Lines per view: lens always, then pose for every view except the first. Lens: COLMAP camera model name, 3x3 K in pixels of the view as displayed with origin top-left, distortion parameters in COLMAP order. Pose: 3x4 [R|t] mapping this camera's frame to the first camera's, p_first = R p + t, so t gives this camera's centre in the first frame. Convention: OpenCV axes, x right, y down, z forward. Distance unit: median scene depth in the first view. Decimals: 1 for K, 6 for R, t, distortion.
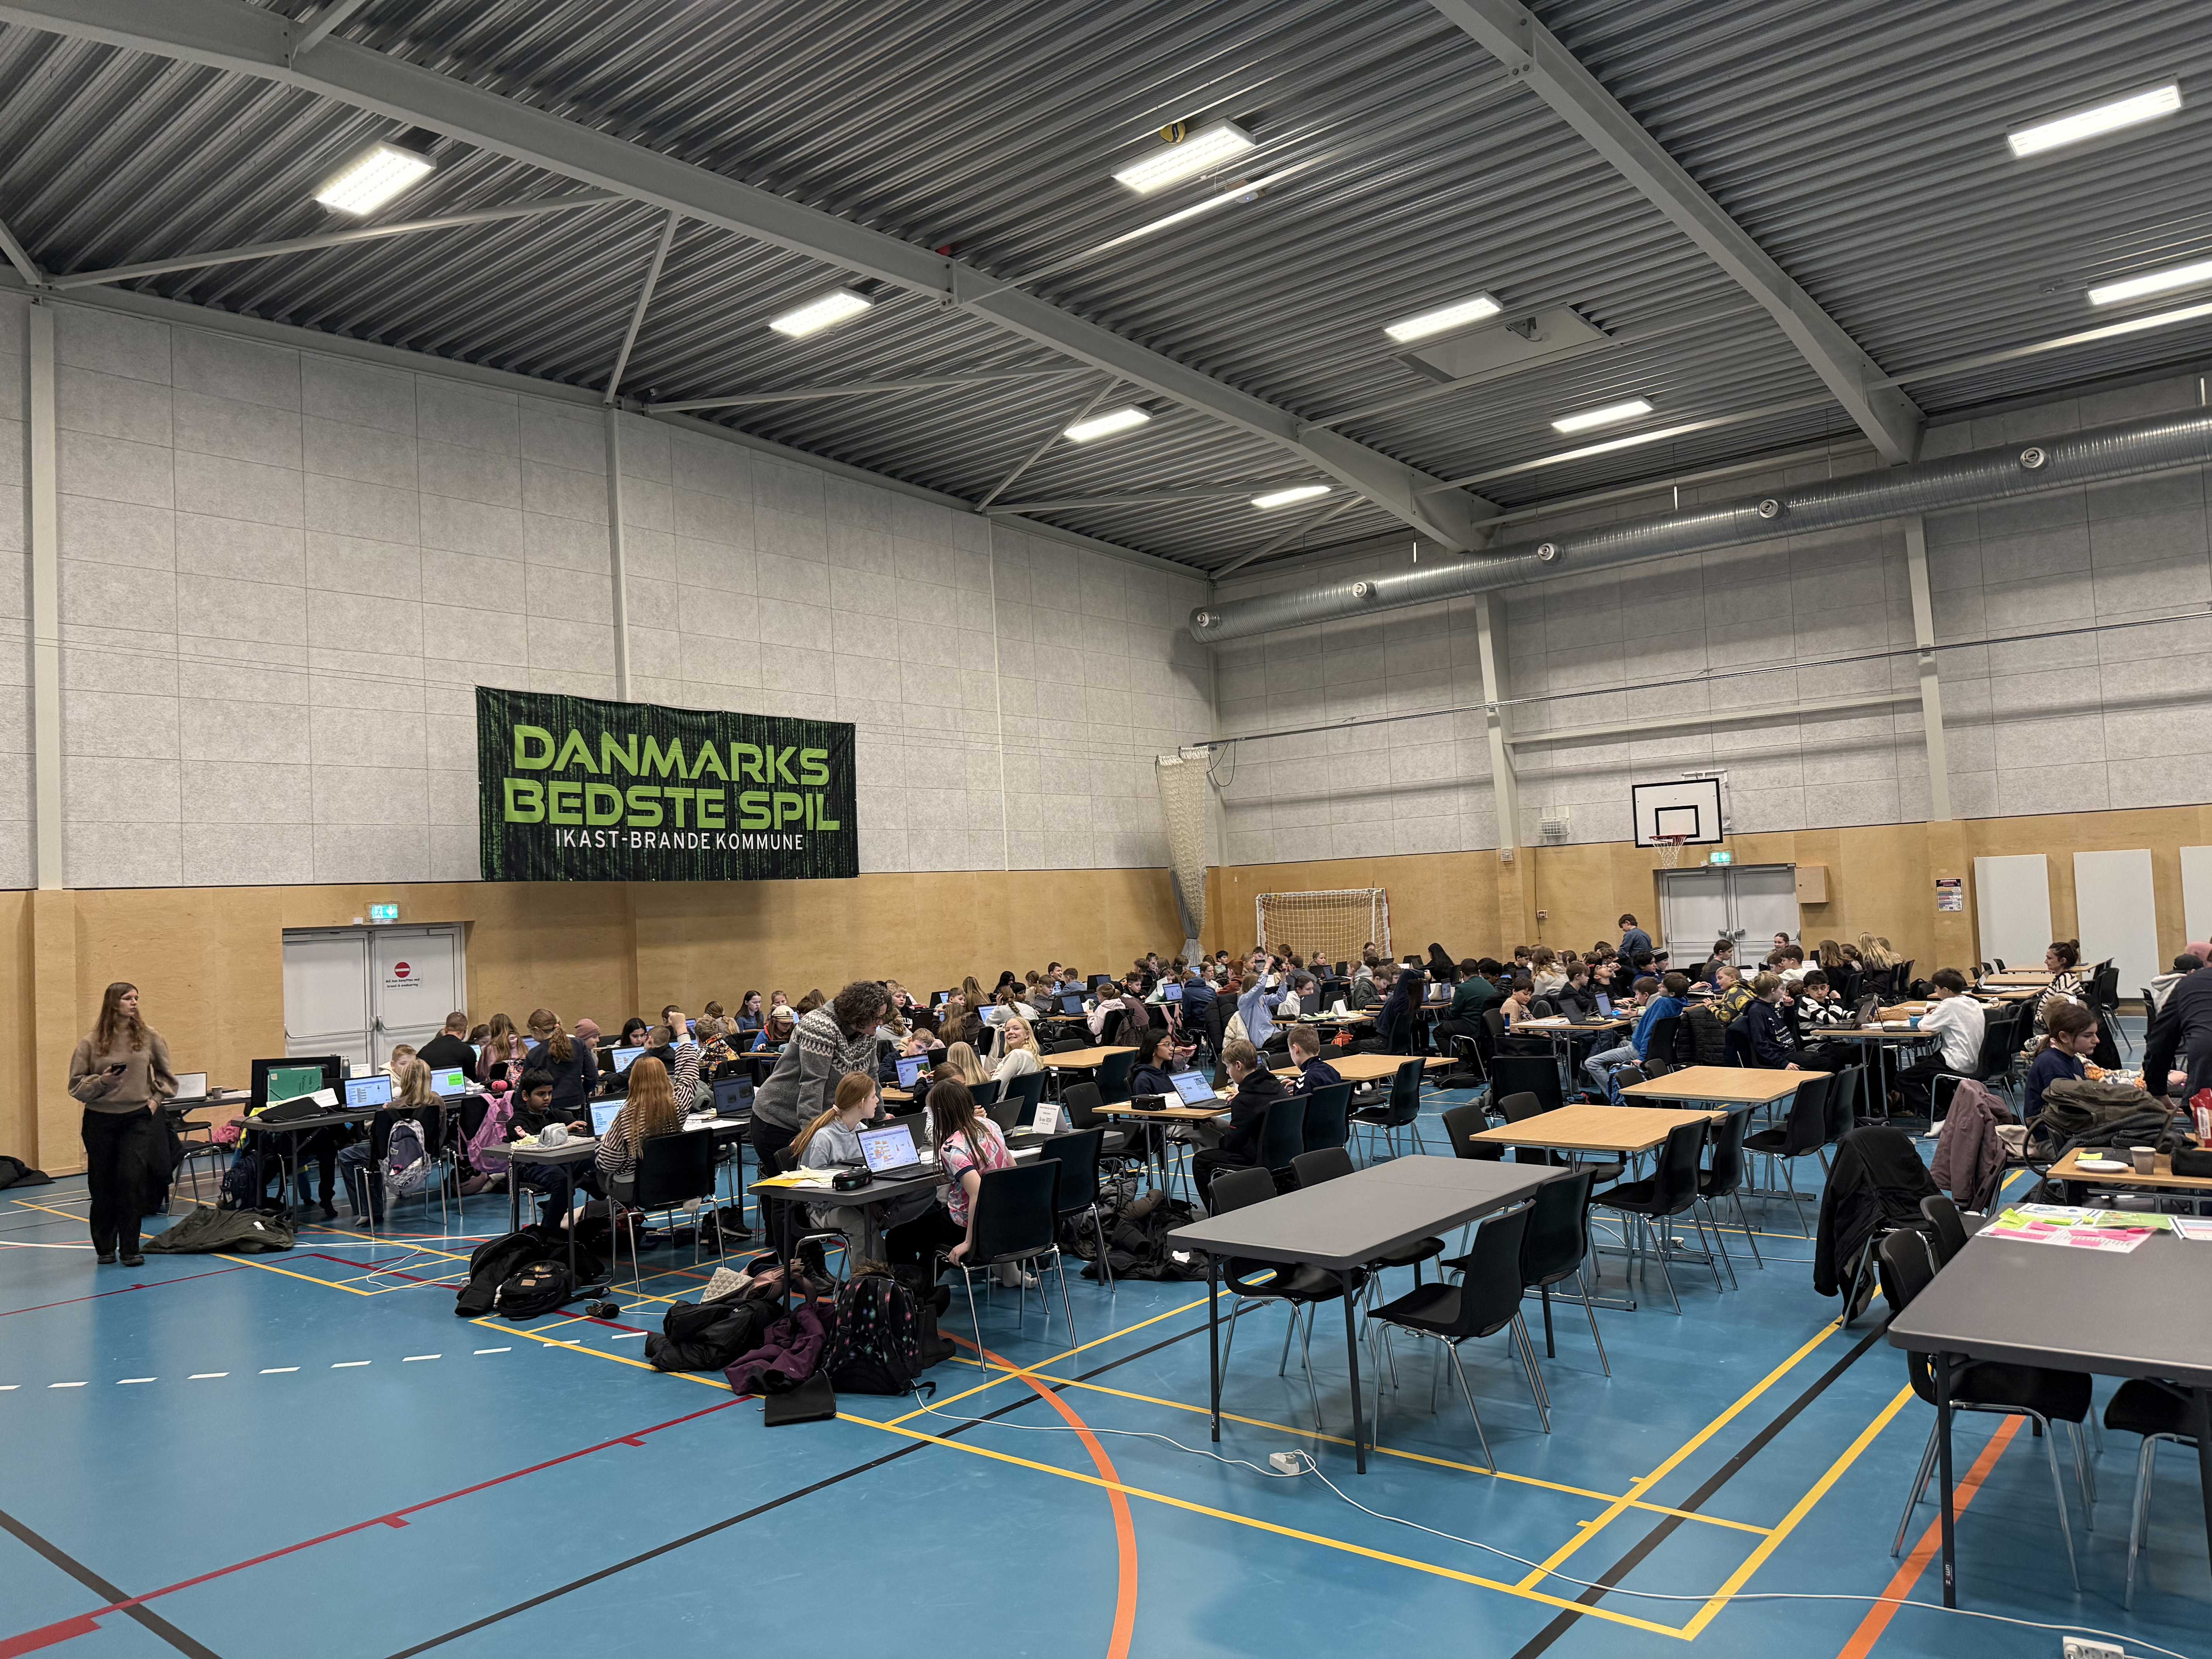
lens RADIAL K [[1594.7, 0, 1106.0], [0, 1594.7, 829.5], [0, 0, 1]] dist [-0.028185, 0.002280]
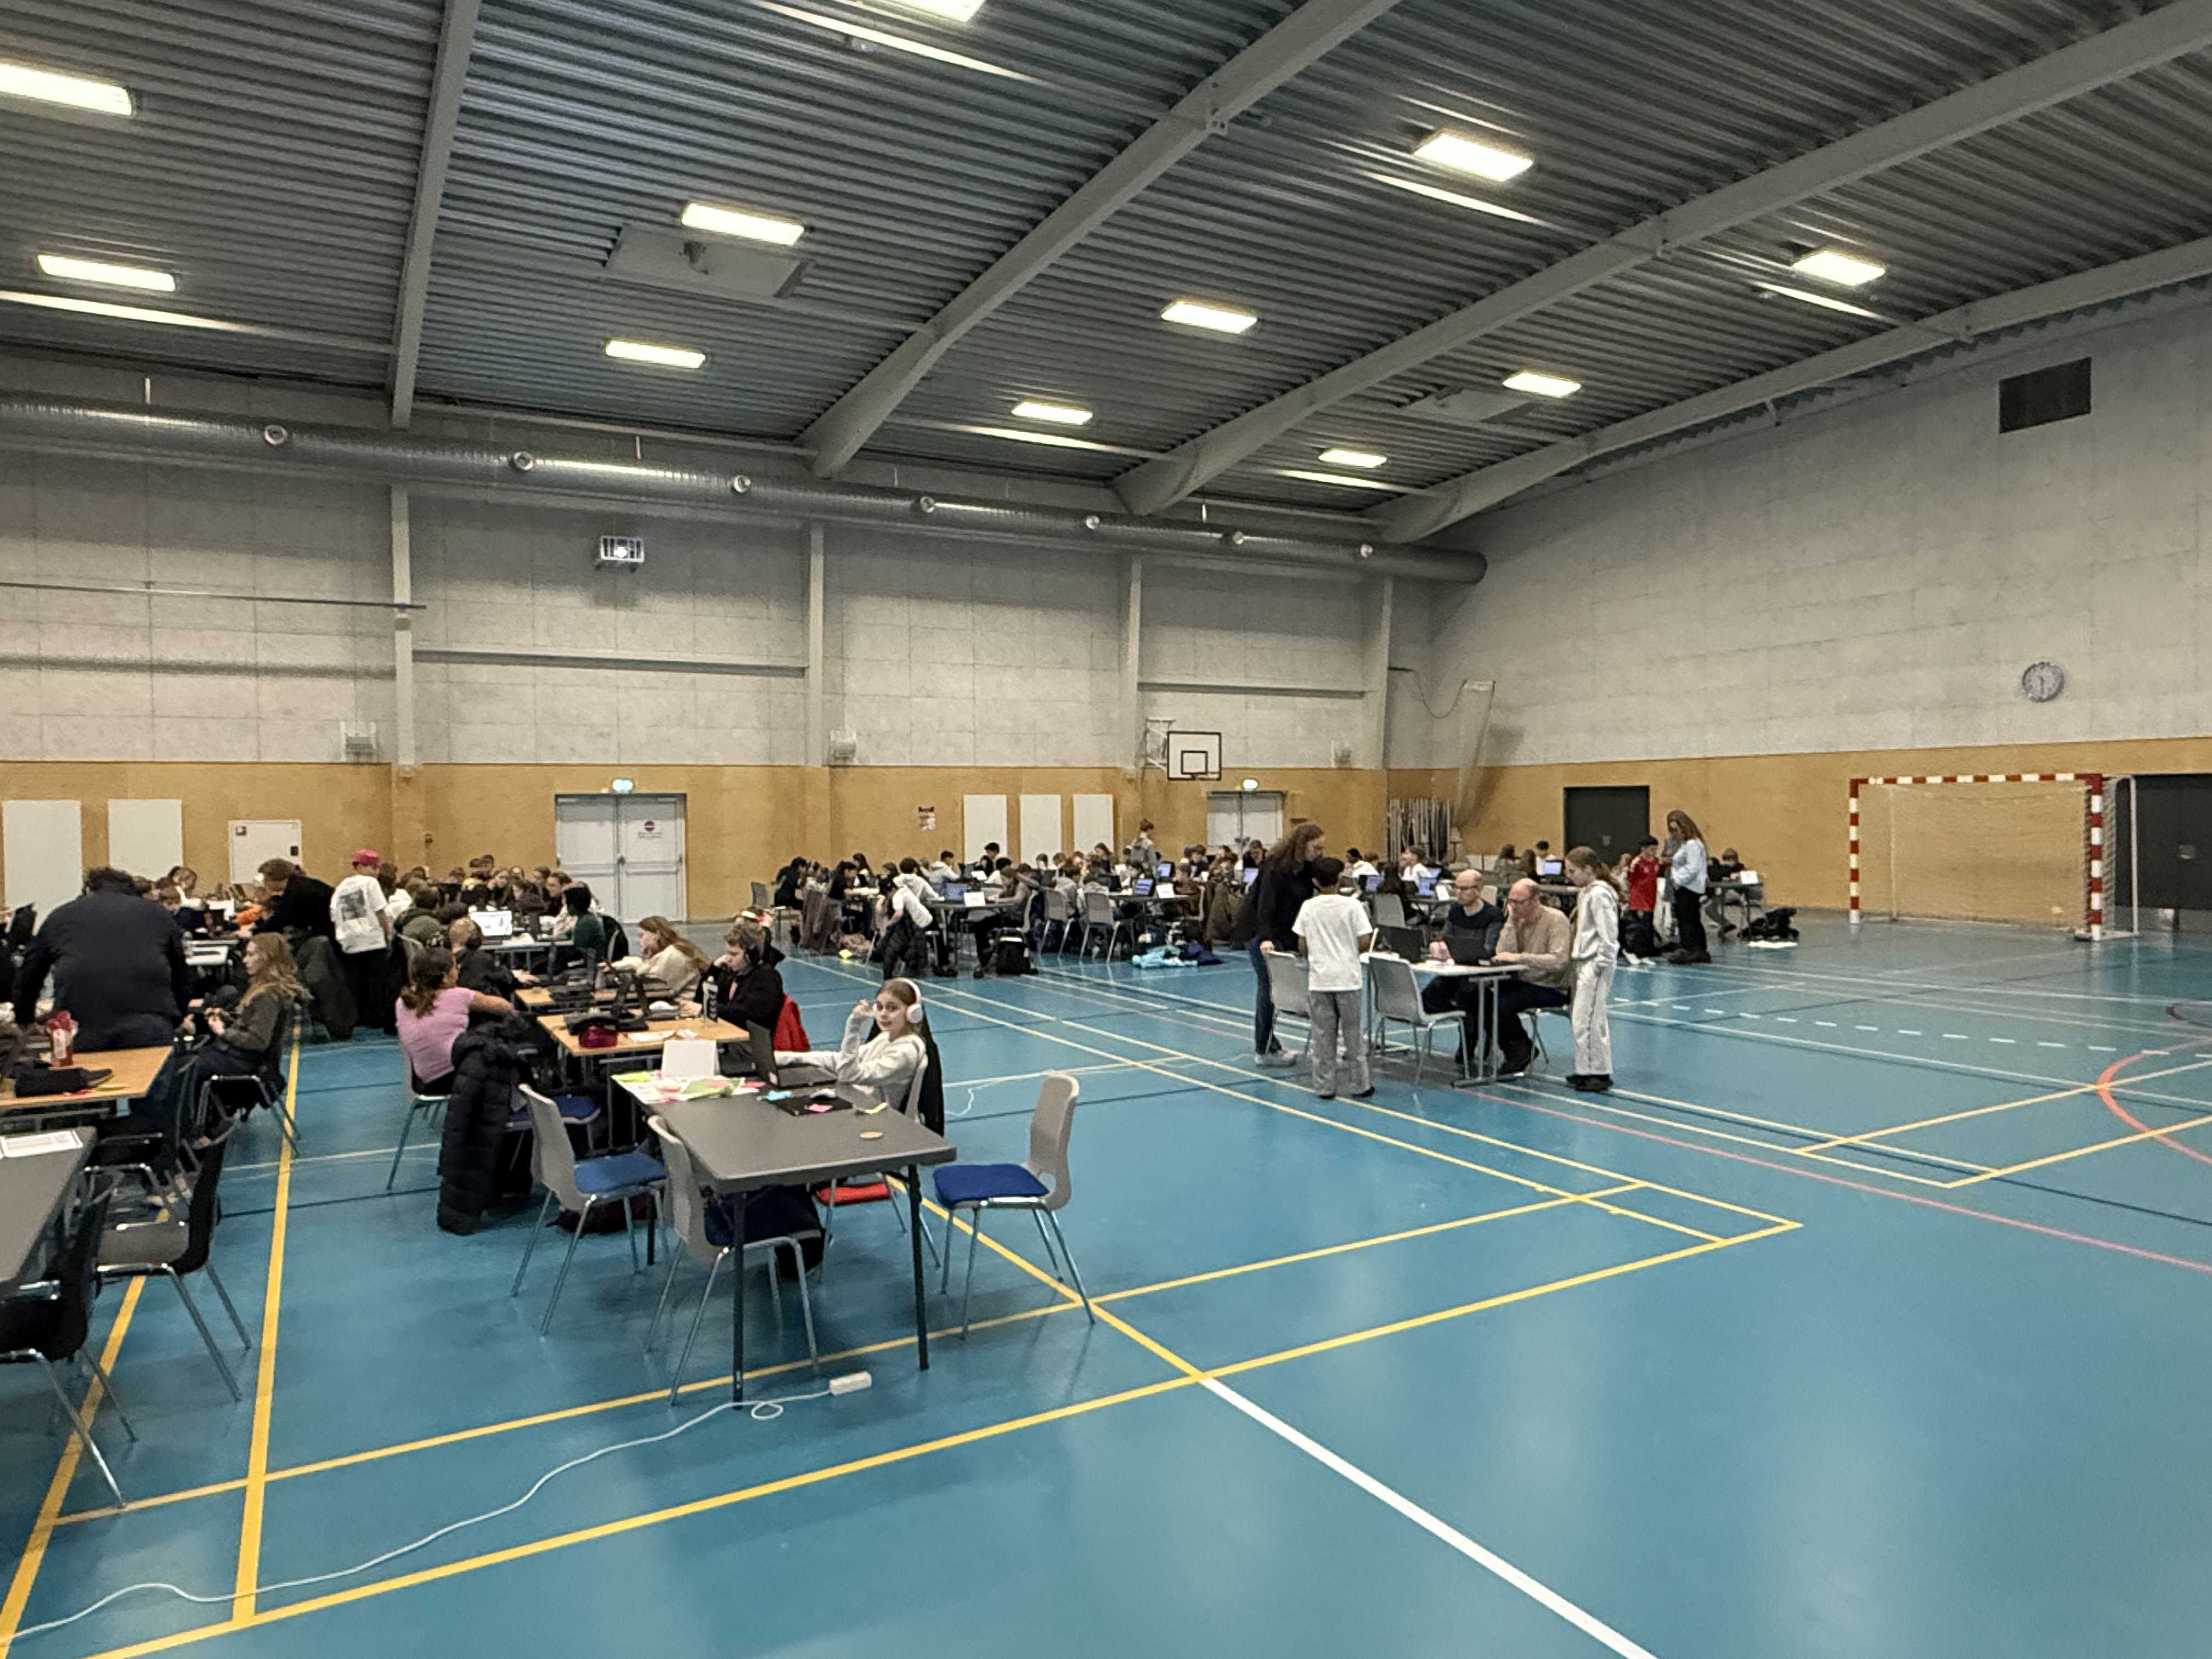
lens RADIAL K [[1382.8, 0, 1106.0], [0, 1382.8, 829.5], [0, 0, 1]] dist [0.051329, 0.000570]
pose [[0.356451, 0.018912, 0.934123, -0.395738], [-0.049137, 0.998791, -0.001471, 0.033260], [-0.933021, -0.045375, 0.356949, 0.363398]]
